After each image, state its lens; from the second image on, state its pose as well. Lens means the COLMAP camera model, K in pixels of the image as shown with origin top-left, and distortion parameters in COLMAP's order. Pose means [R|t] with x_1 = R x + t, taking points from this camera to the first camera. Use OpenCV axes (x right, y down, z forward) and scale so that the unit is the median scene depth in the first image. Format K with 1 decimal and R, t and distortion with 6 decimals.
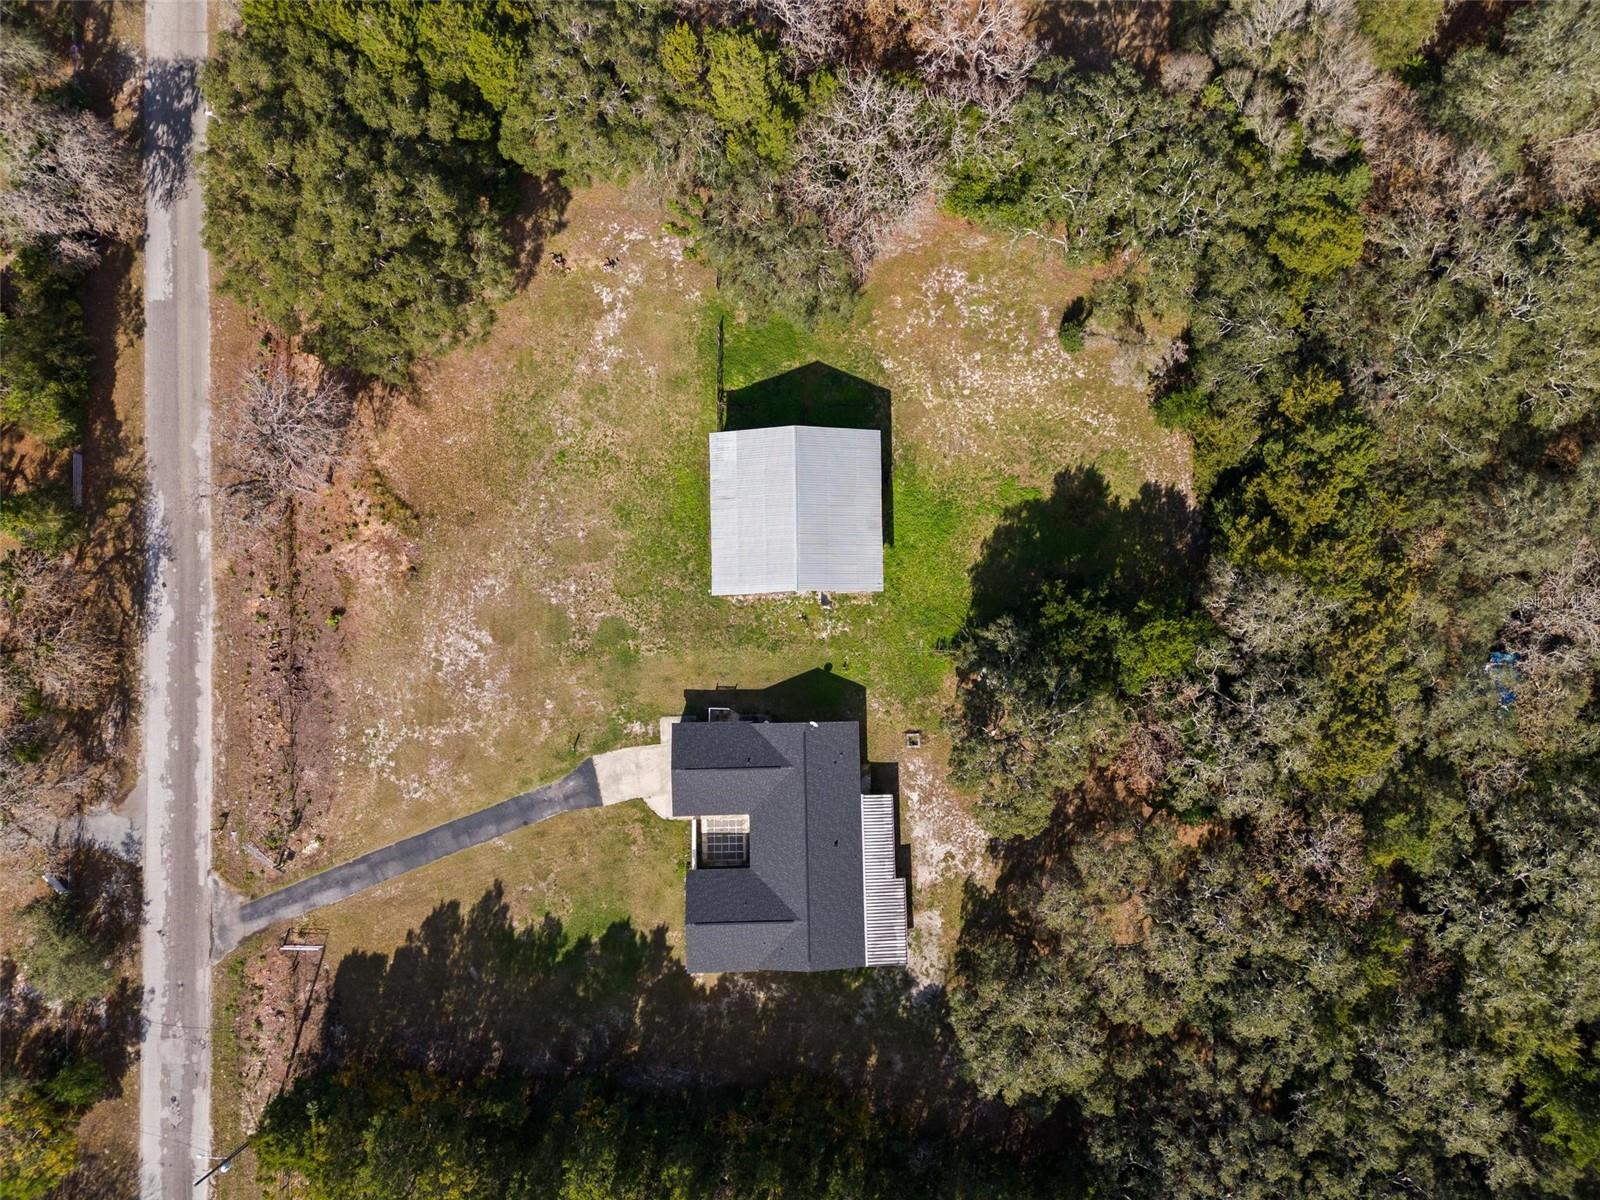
lens RADIAL K [[1170.5, 0, 792.4], [0, 1170.5, 593.8], [0, 0, 1]] dist [0.106803, -0.136152]
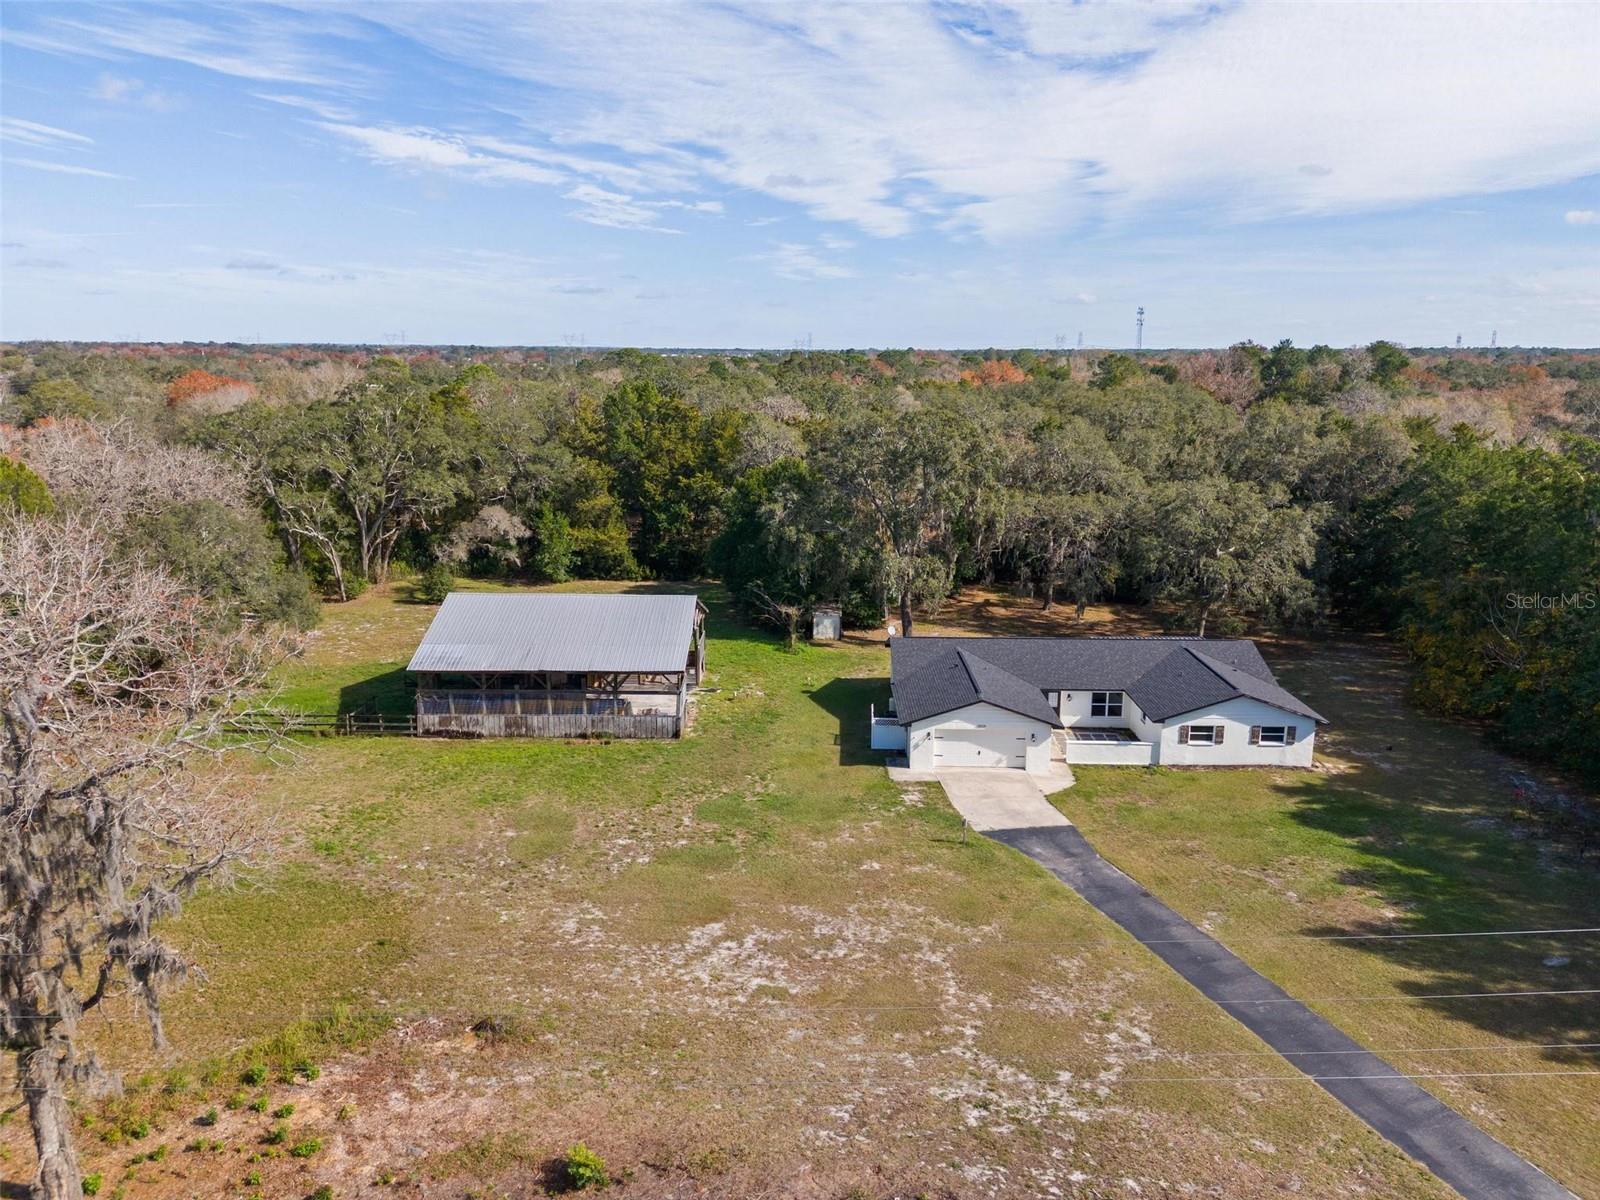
lens RADIAL K [[1170.5, 0, 792.4], [0, 1170.5, 593.8], [0, 0, 1]] dist [0.106803, -0.136152]
pose [[0.040881, -0.221062, 0.974403, -0.624318], [0.994937, 0.098620, -0.019369, 0.062099], [-0.091814, 0.970261, 0.223974, 0.799355]]
